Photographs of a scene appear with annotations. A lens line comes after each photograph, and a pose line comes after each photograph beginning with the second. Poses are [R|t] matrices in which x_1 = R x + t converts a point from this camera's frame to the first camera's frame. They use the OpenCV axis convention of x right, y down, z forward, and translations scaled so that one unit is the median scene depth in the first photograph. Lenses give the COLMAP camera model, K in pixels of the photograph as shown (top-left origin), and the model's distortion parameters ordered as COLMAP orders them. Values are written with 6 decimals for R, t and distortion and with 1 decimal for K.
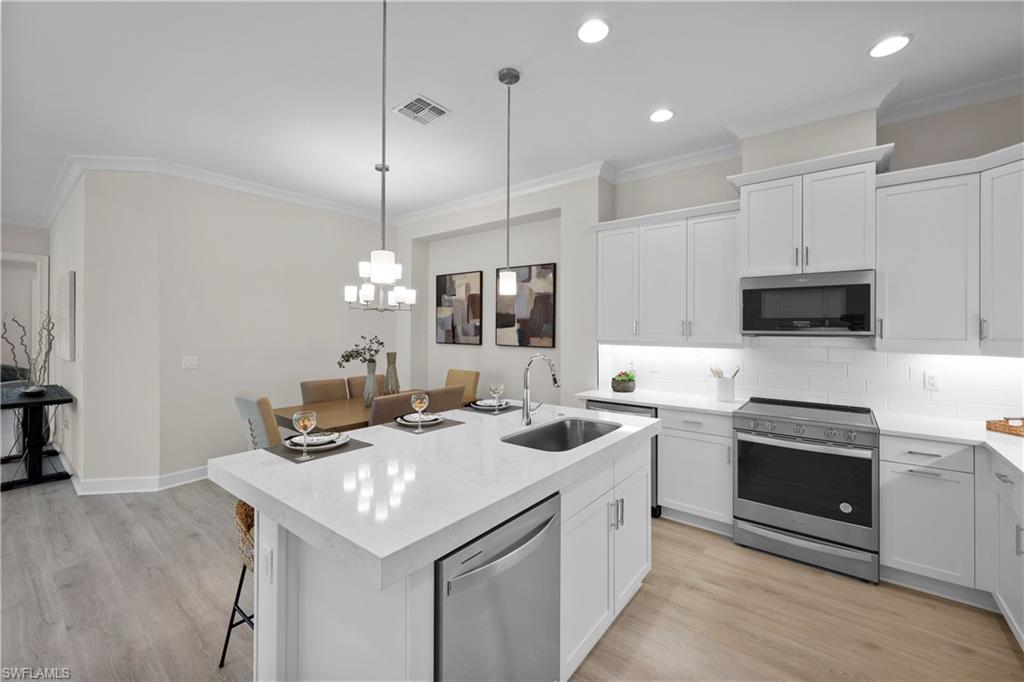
lens RADIAL K [[415.3, 0, 514.9], [0, 415.3, 328.4], [0, 0, 1]] dist [-0.000715, 0.000683]
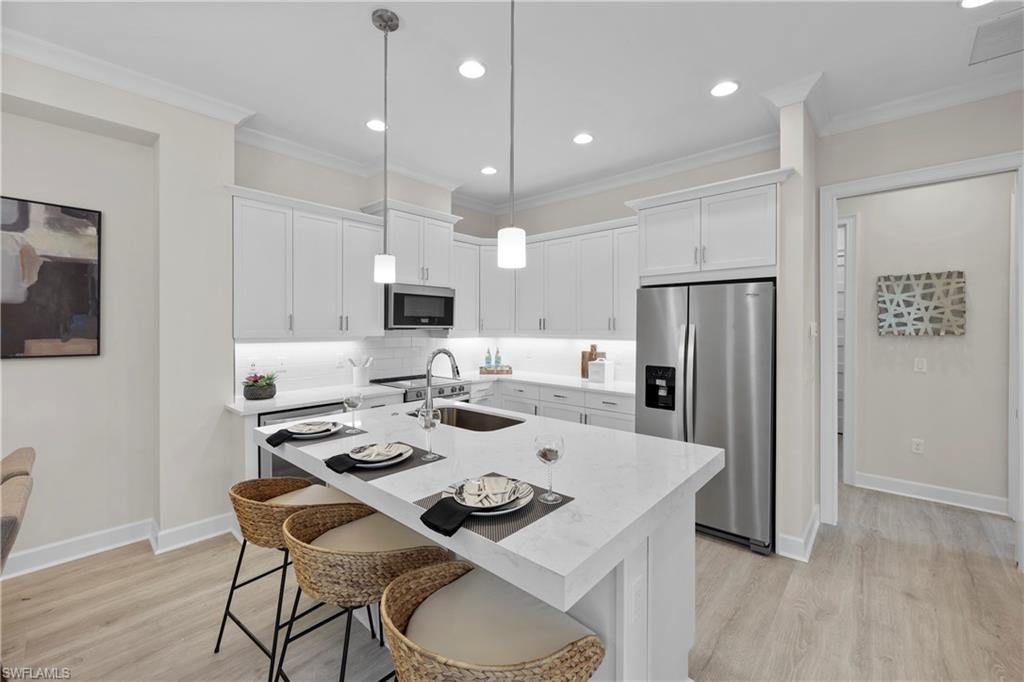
lens RADIAL K [[415.3, 0, 514.9], [0, 415.3, 328.4], [0, 0, 1]] dist [-0.000715, 0.000683]
pose [[0.062474, -0.017407, 0.997895, -0.537024], [-0.009292, 0.999794, 0.018022, -0.008854], [-0.998003, -0.010399, 0.062299, 0.434104]]
